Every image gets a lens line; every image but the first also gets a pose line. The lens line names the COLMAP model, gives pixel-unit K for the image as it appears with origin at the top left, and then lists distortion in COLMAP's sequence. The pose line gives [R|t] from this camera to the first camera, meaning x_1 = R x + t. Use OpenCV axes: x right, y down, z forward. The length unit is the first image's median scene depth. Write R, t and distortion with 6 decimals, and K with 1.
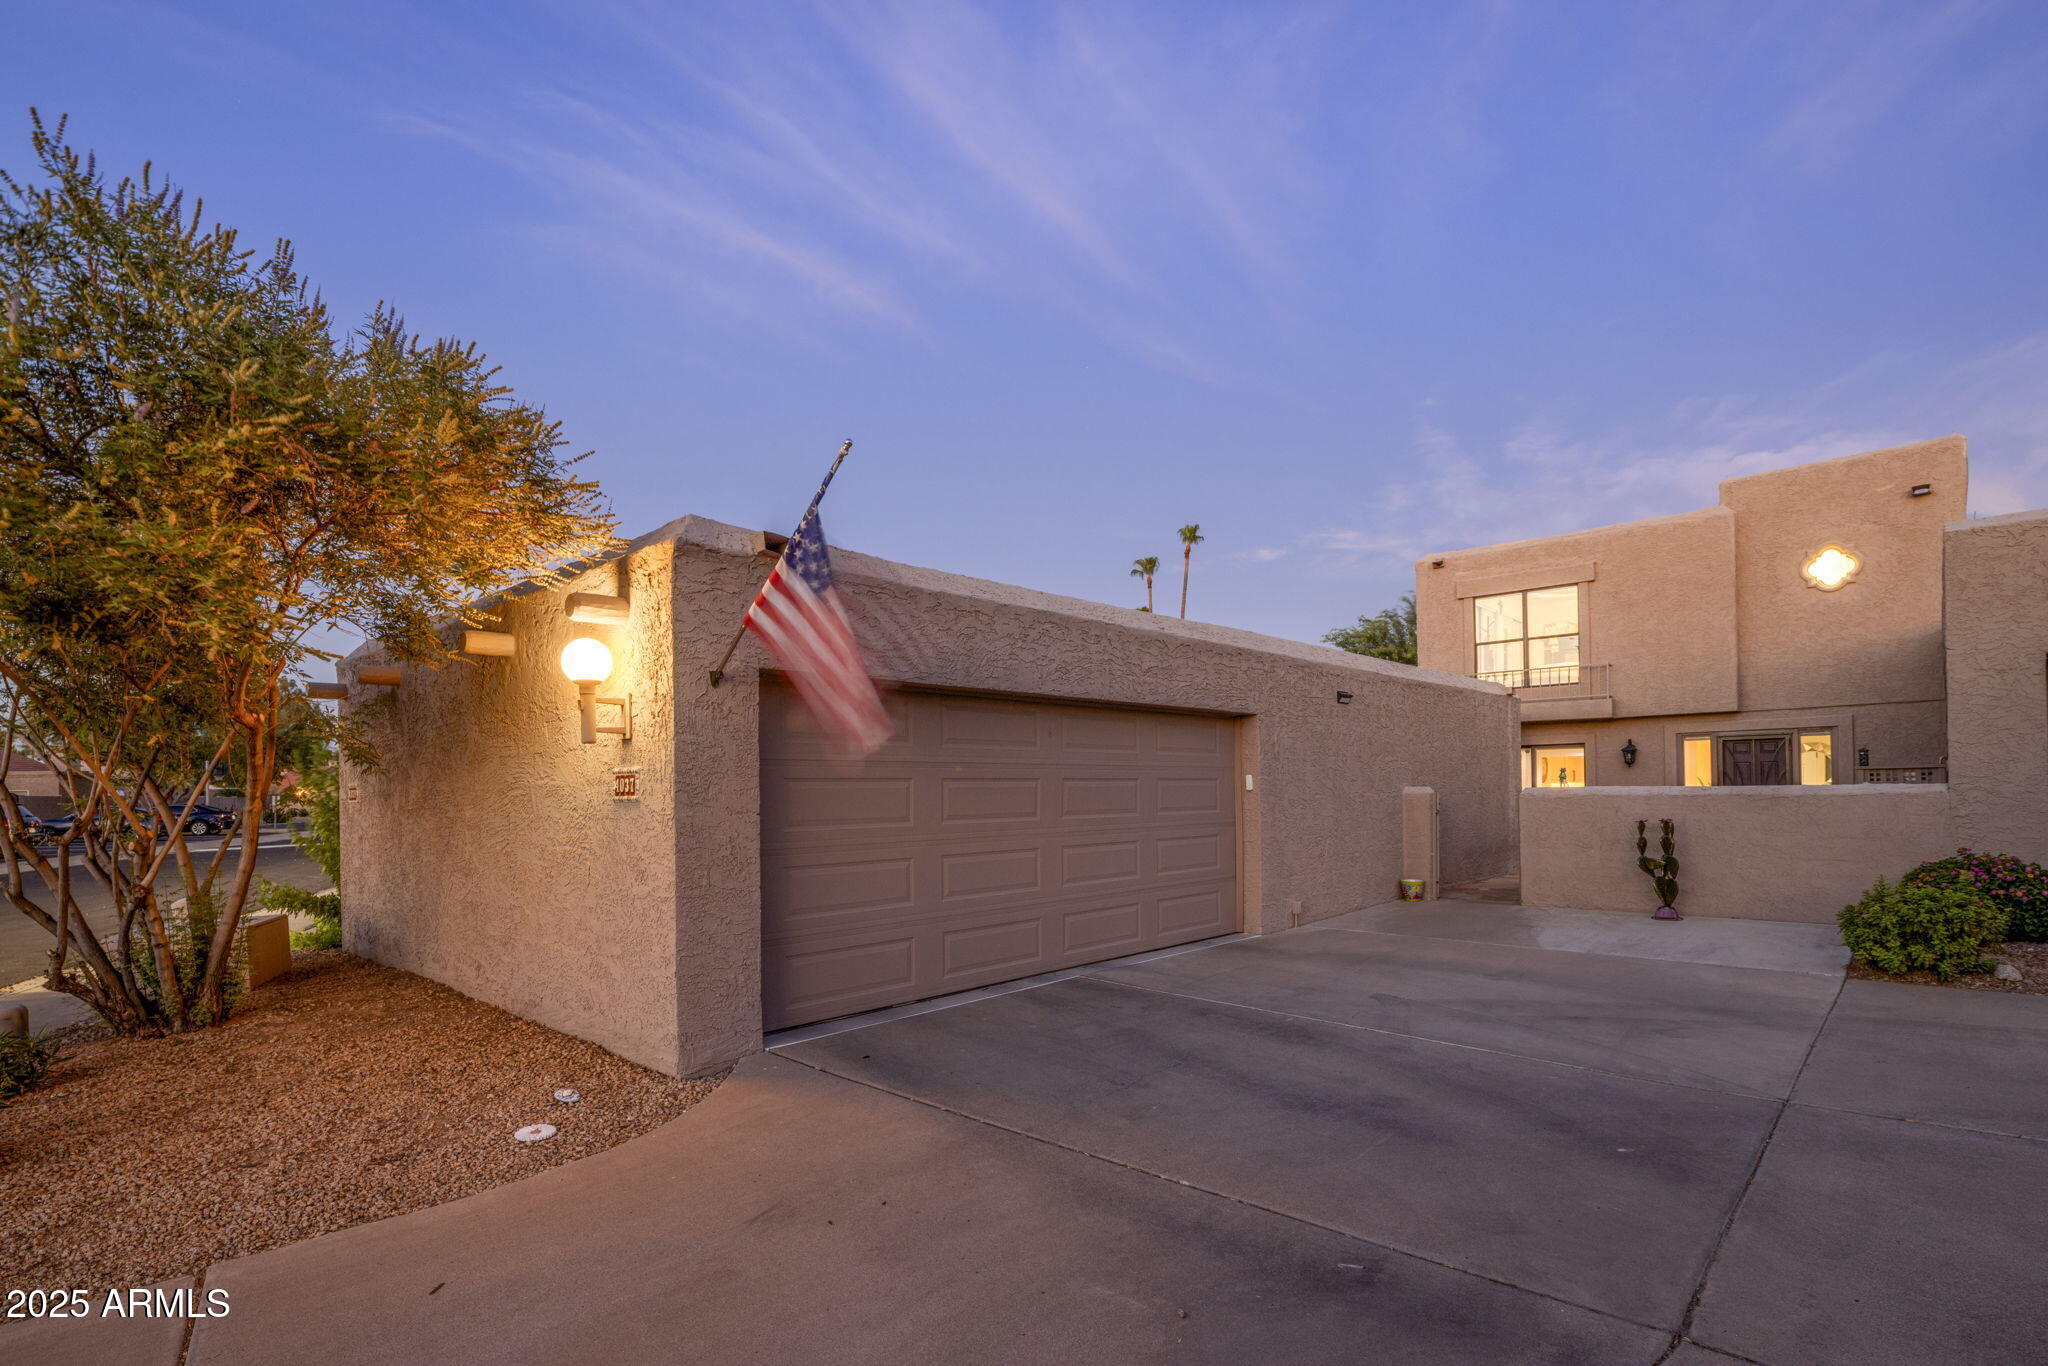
lens RADIAL K [[978.8, 0, 1027.9], [0, 978.8, 787.3], [0, 0, 1]] dist [-0.000510, -0.000162]
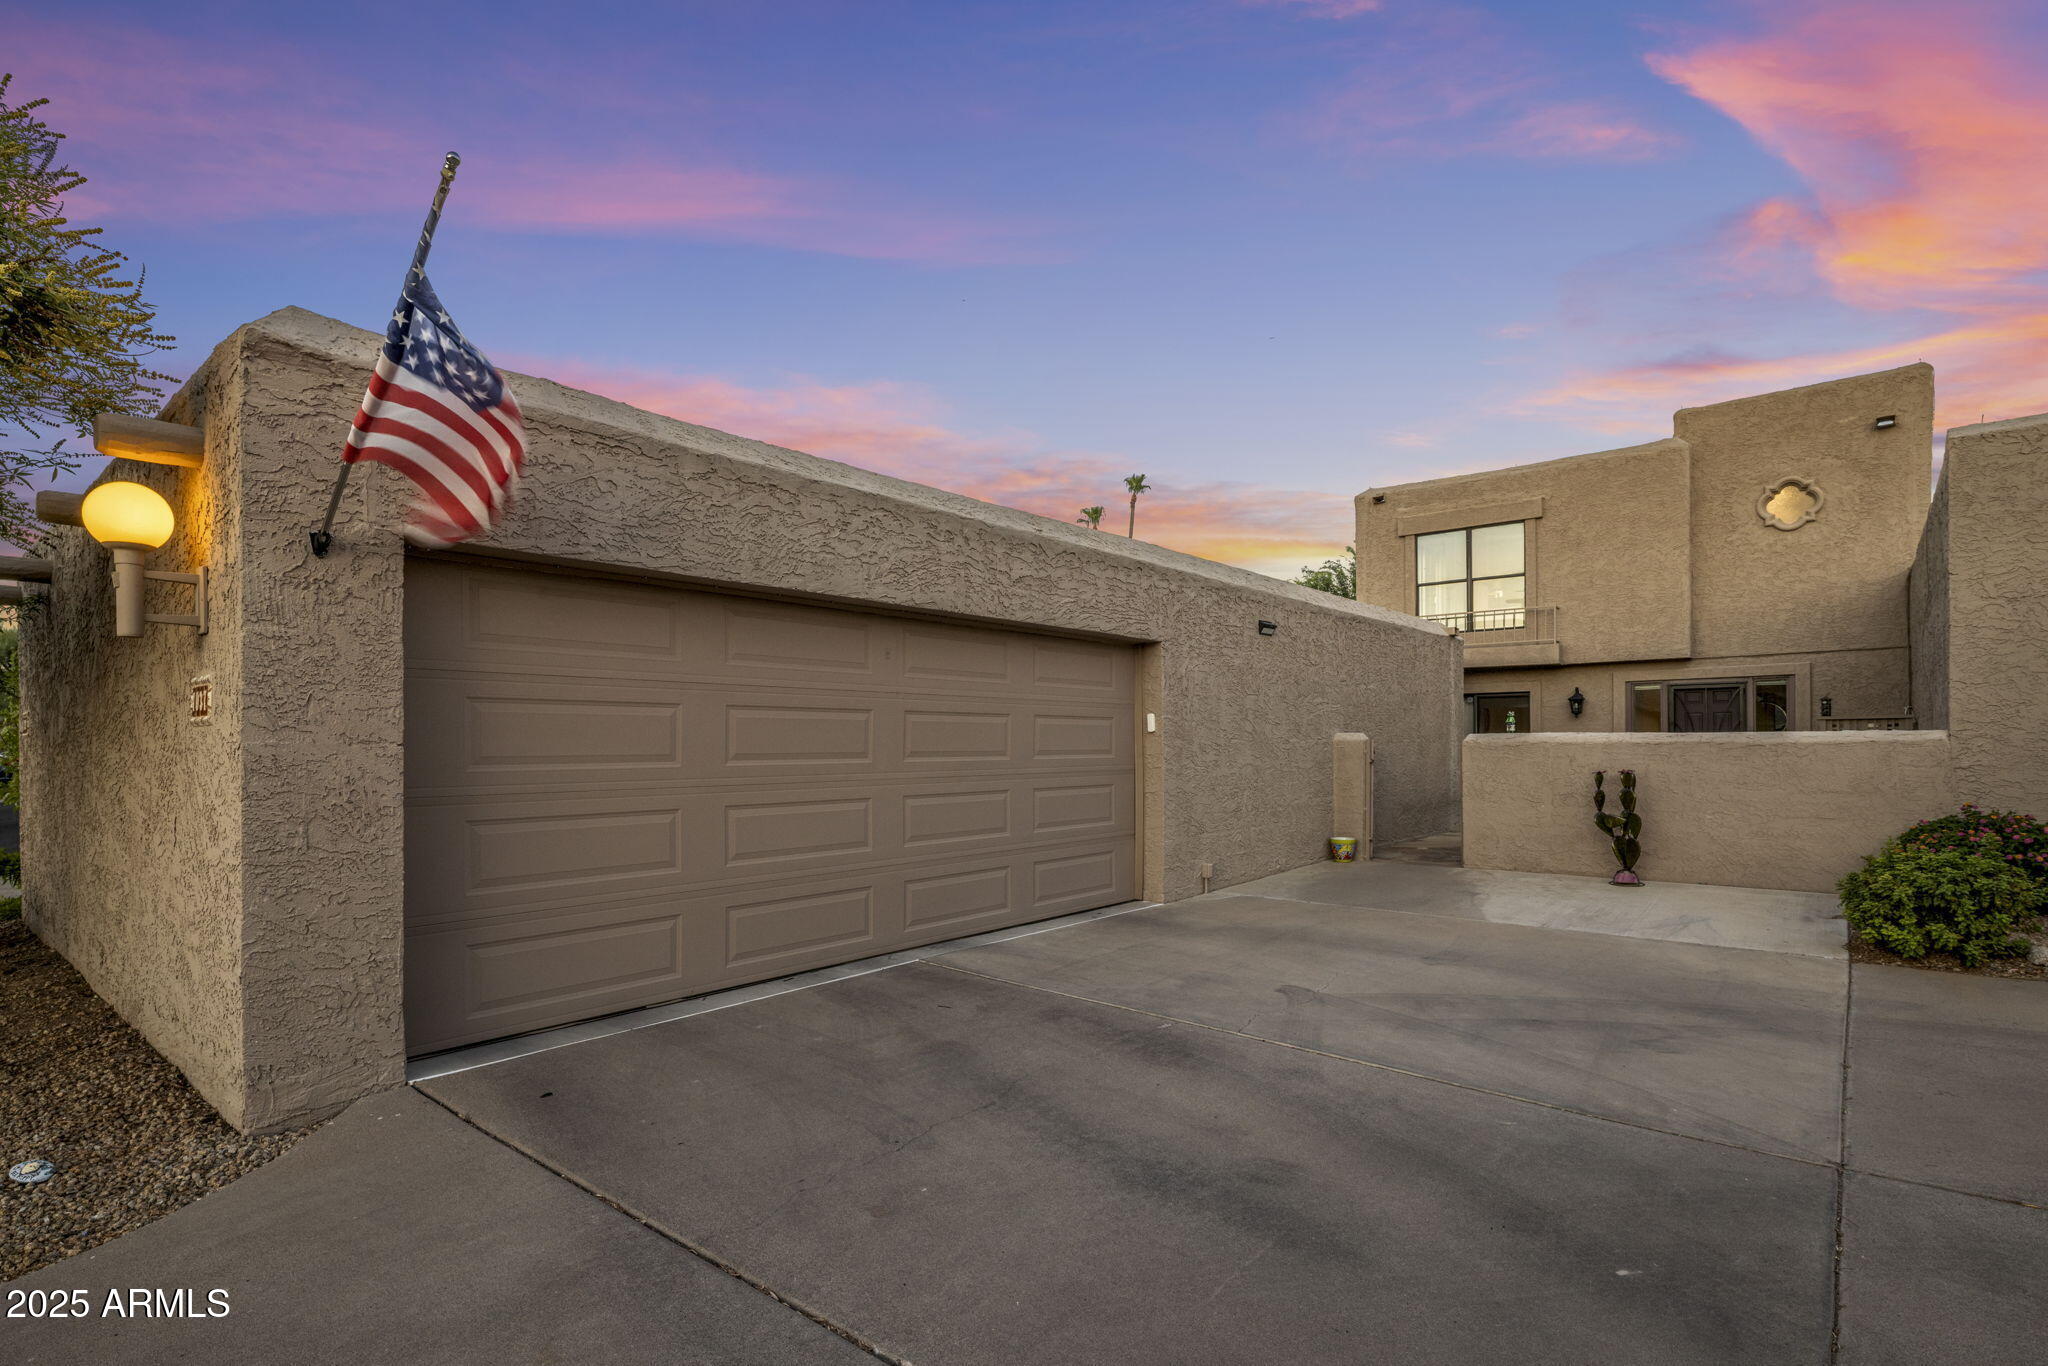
lens RADIAL K [[998.9, 0, 1020.8], [0, 998.9, 745.2], [0, 0, 1]] dist [-0.000387, -0.000391]
pose [[0.998641, 0.008641, 0.051397, 0.094272], [-0.008939, 0.999945, 0.005573, 0.014490], [-0.051346, -0.006024, 0.998663, 0.196292]]
